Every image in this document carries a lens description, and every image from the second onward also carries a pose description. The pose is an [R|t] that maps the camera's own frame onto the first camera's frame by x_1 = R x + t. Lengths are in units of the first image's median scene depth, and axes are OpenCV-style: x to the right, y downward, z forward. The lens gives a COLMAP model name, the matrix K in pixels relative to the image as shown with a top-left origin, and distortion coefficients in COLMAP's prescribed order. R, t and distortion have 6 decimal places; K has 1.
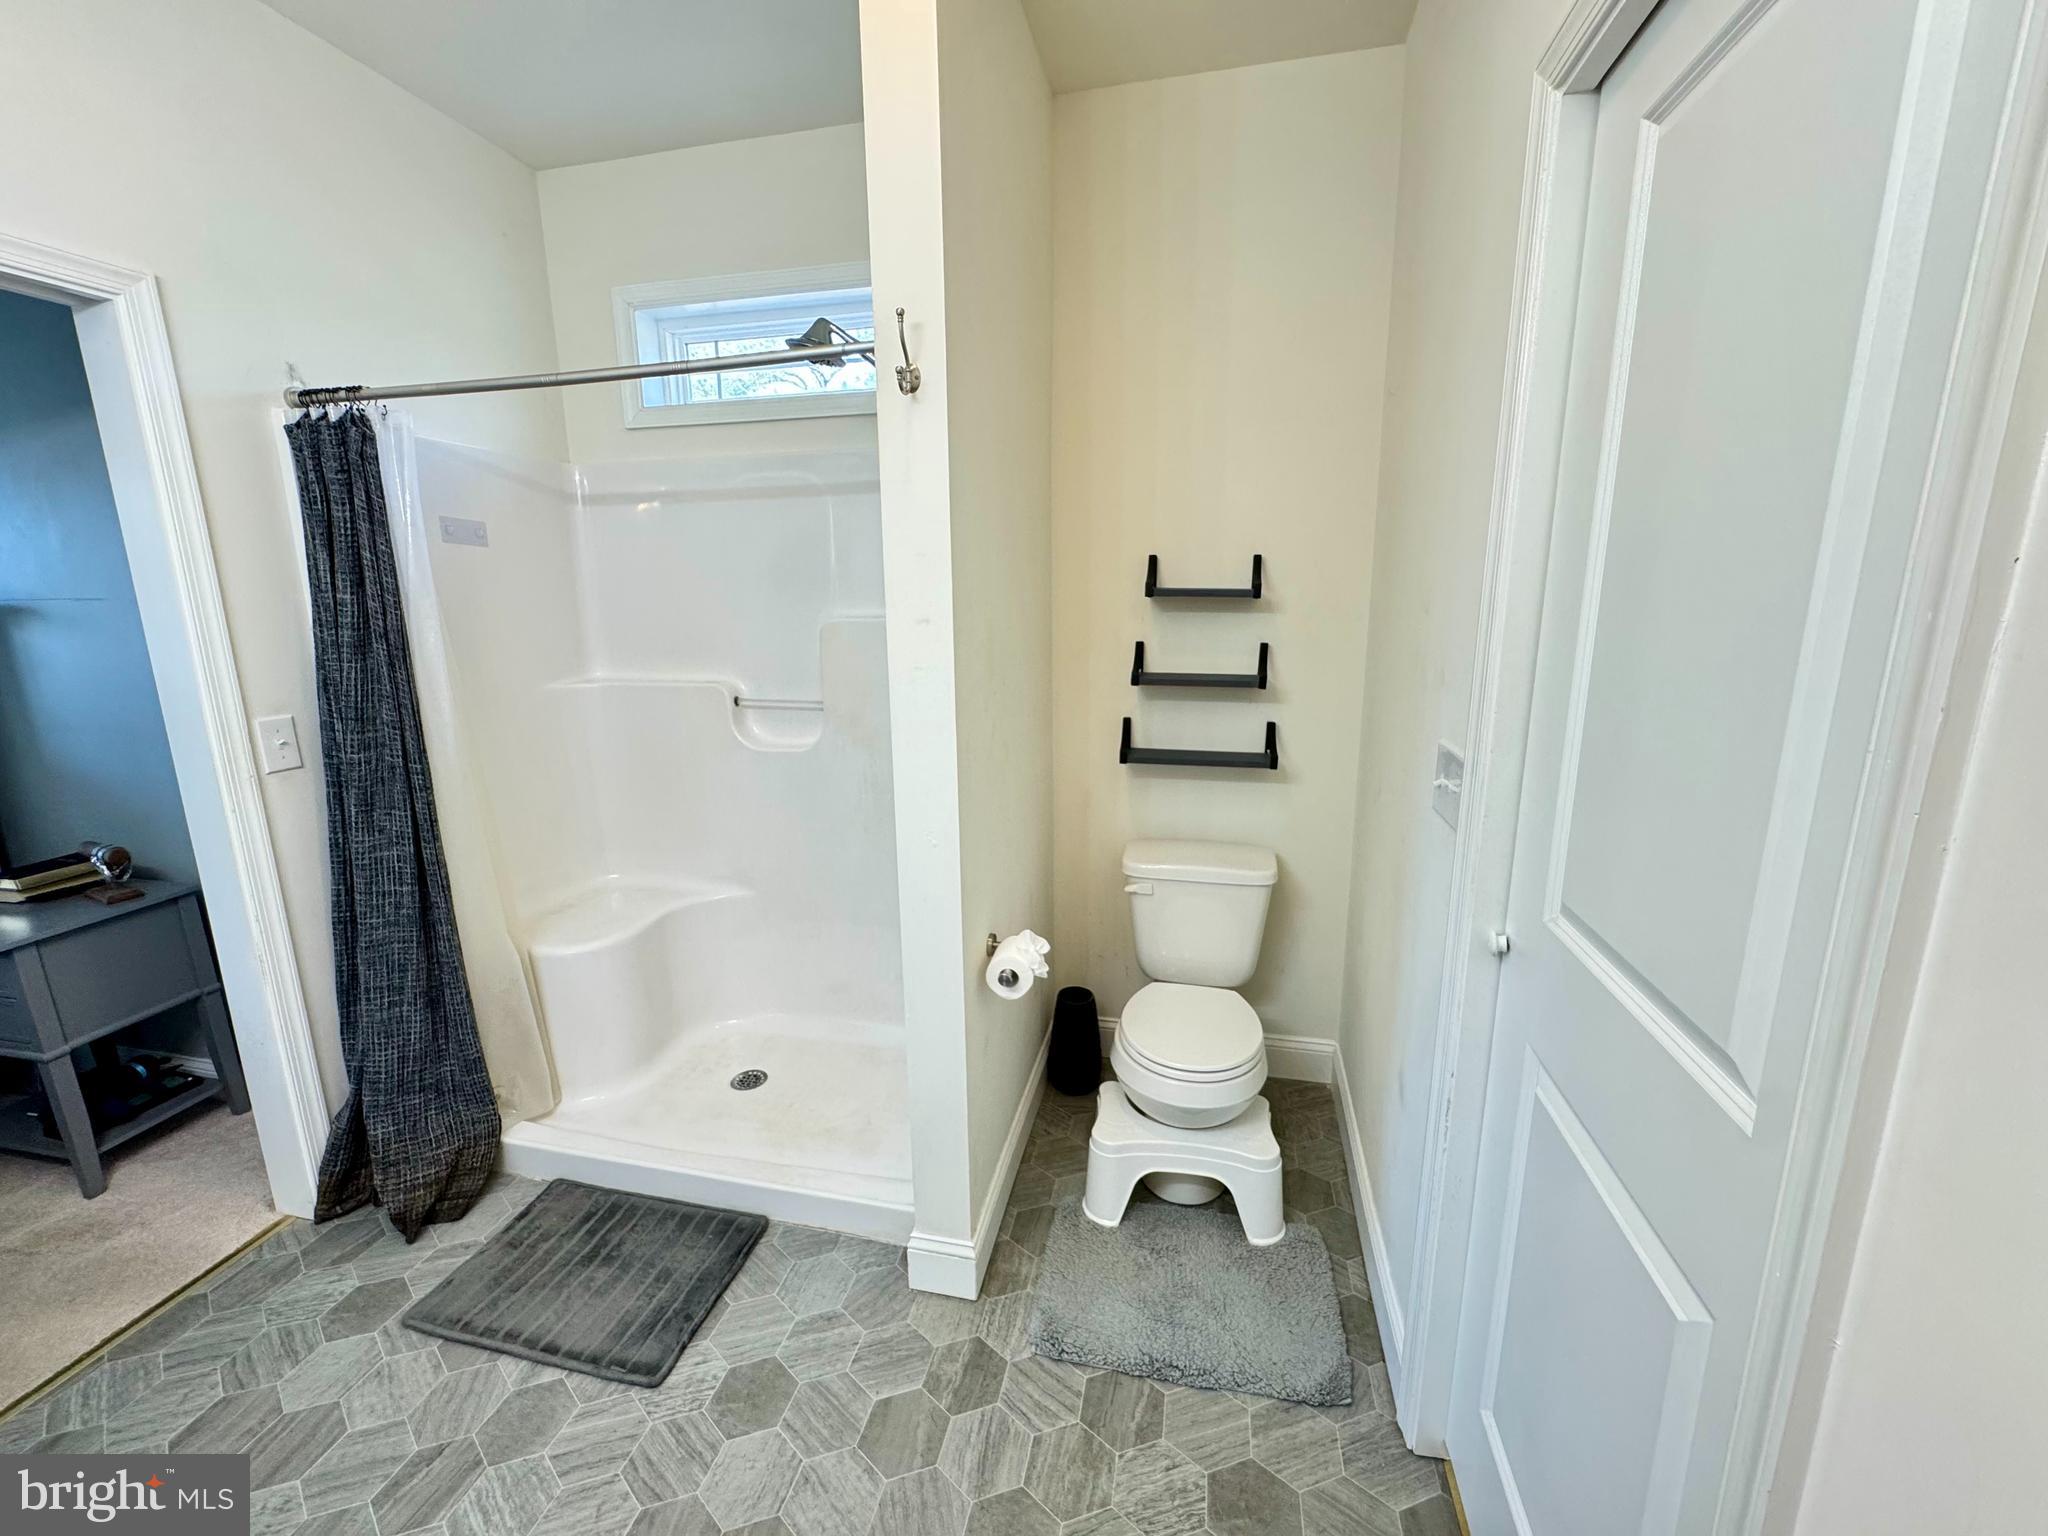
lens RADIAL K [[817.8, 0, 1022.7], [0, 817.8, 773.2], [0, 0, 1]] dist [-0.000905, 0.000227]
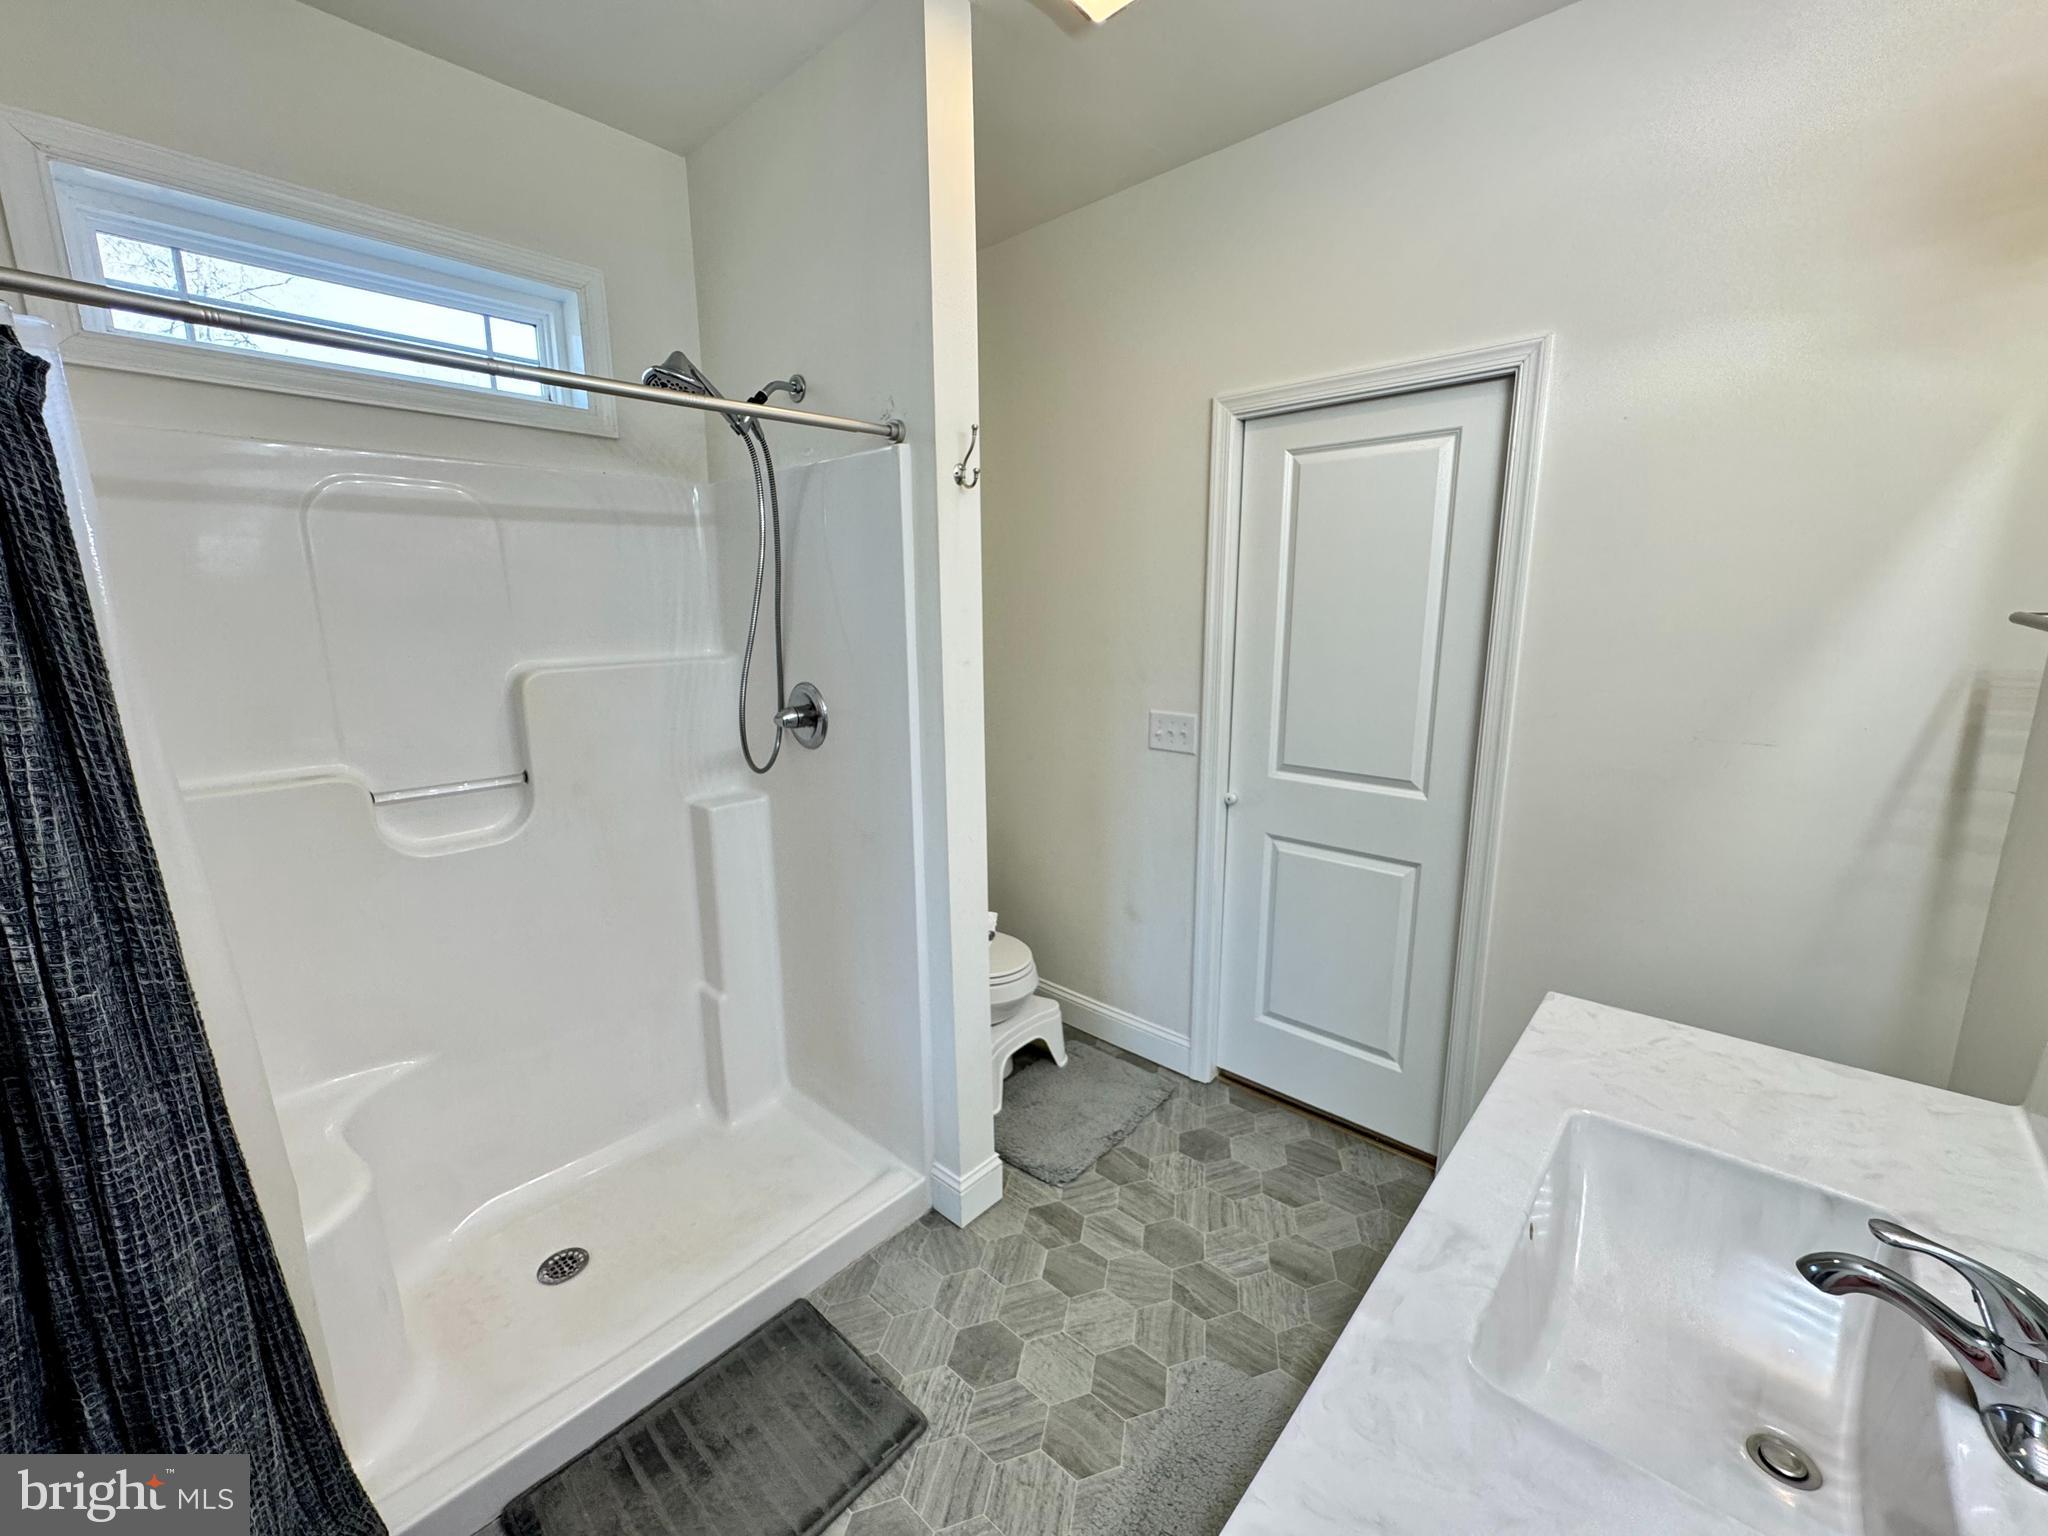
lens RADIAL K [[817.8, 0, 1023.1], [0, 817.8, 770.3], [0, 0, 1]] dist [-0.000905, 0.000227]
pose [[0.490397, -0.169338, 0.854889, -1.152065], [0.189528, 0.978186, 0.085040, -0.110217], [-0.850641, 0.120322, 0.511794, 0.290704]]
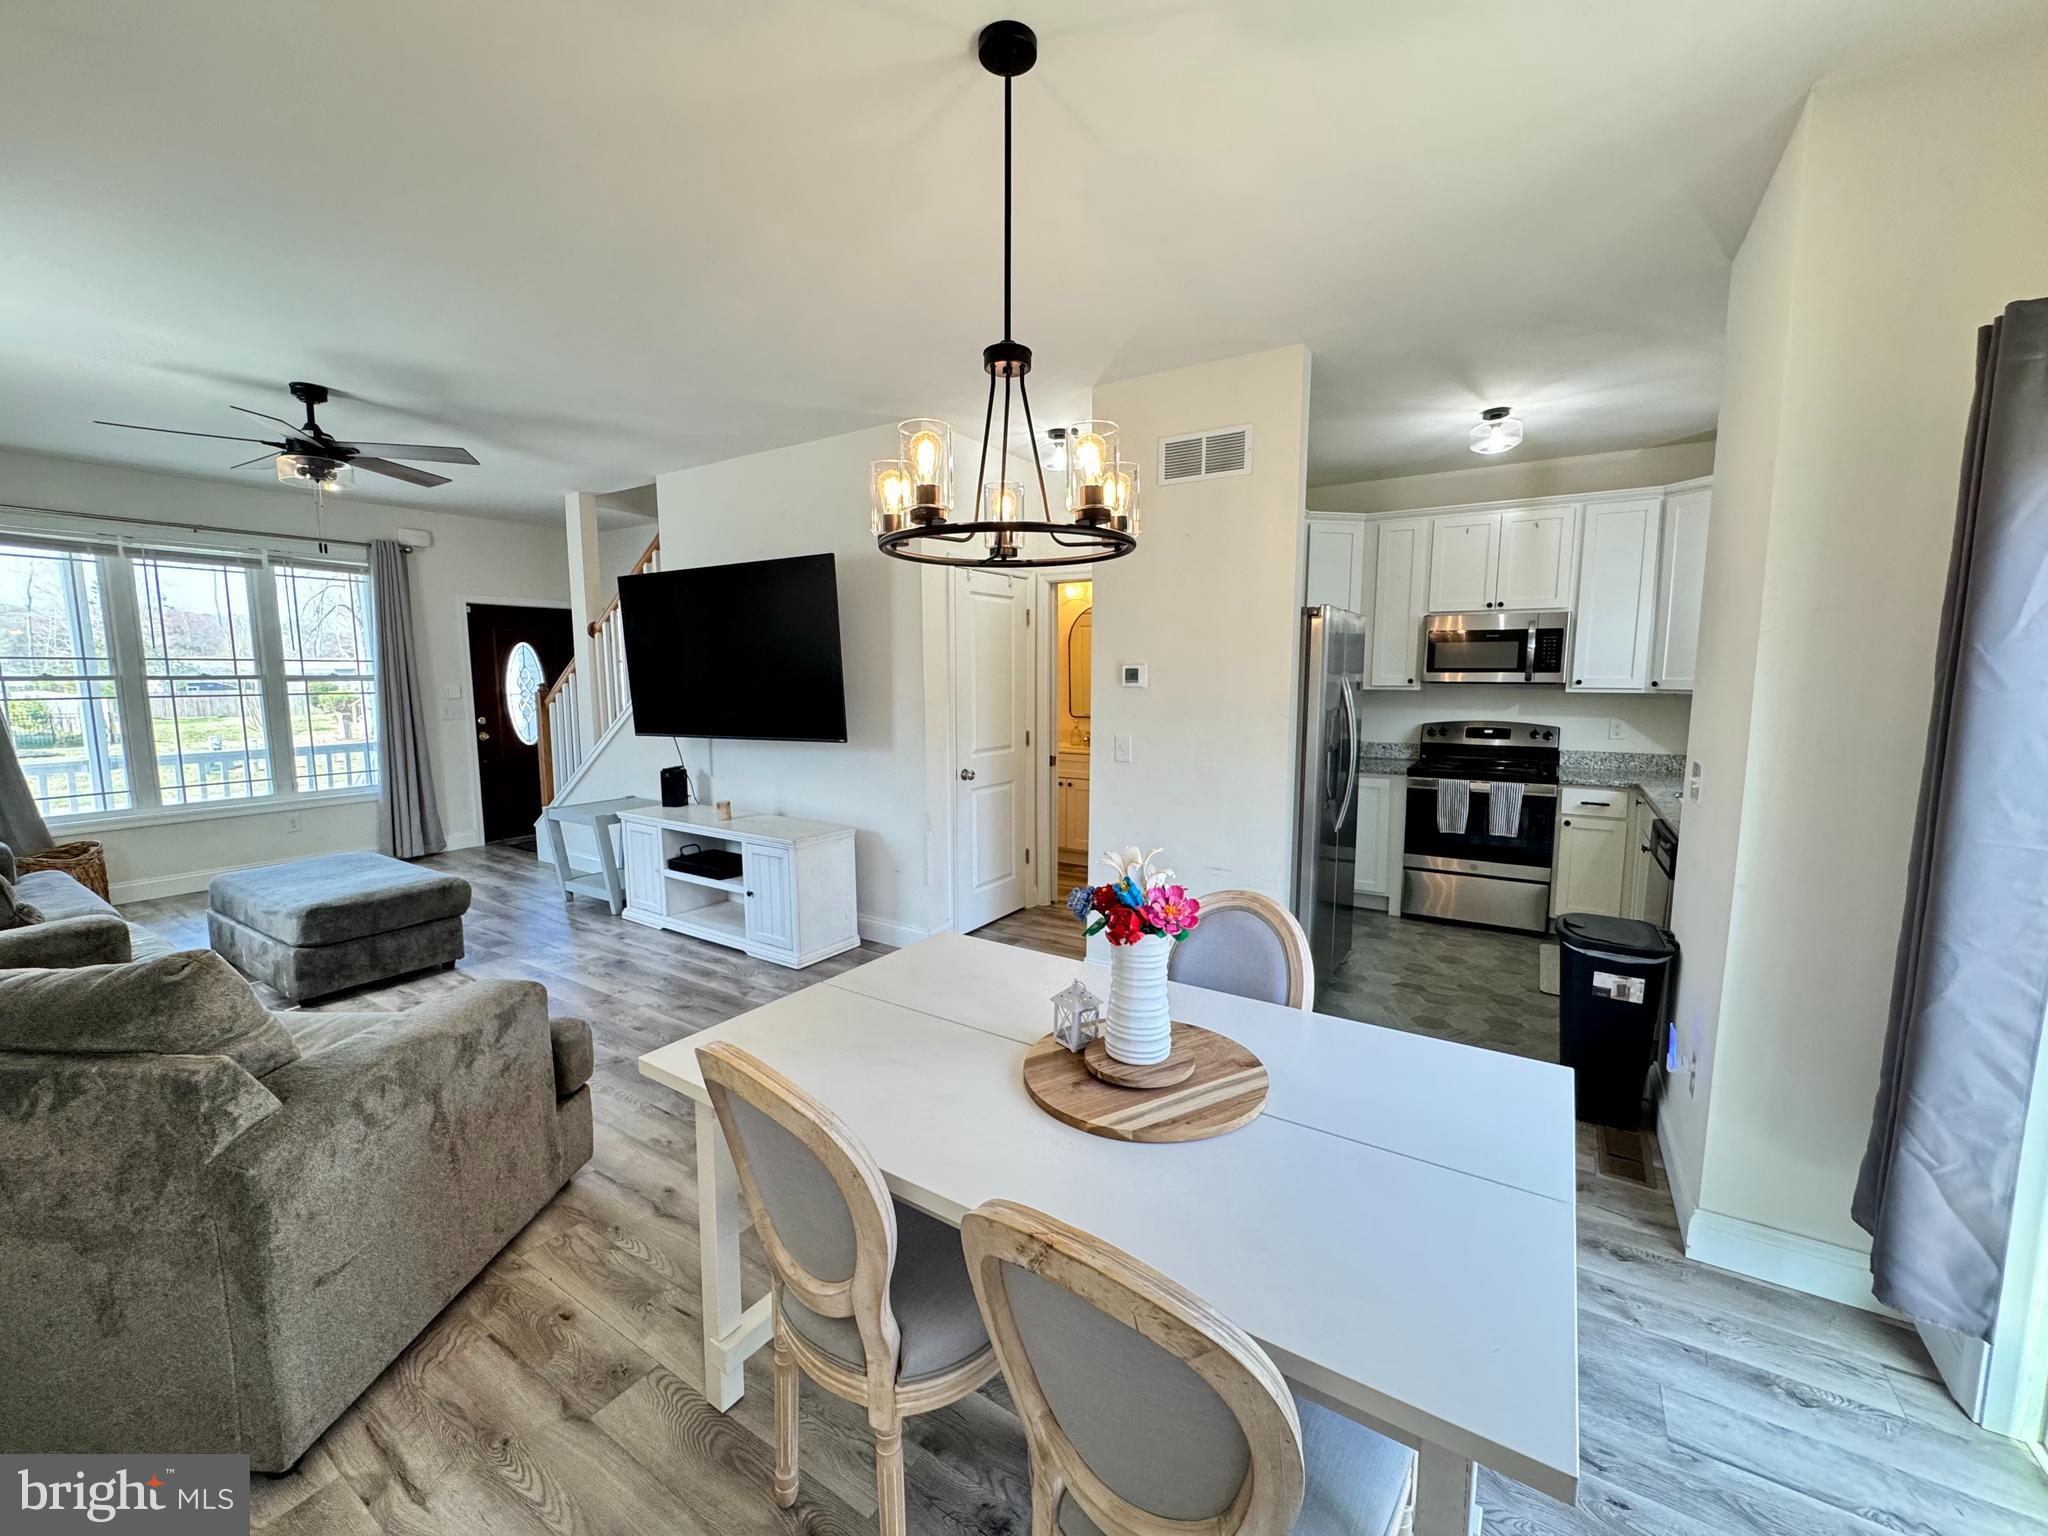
lens RADIAL K [[817.8, 0, 1027.5], [0, 817.8, 769.7], [0, 0, 1]] dist [-0.000905, 0.000227]
pose [[0.333020, -0.115275, 0.935847, -3.399720], [0.210061, 0.976627, 0.045548, -0.301726], [-0.919223, 0.181417, 0.349451, 1.261011]]
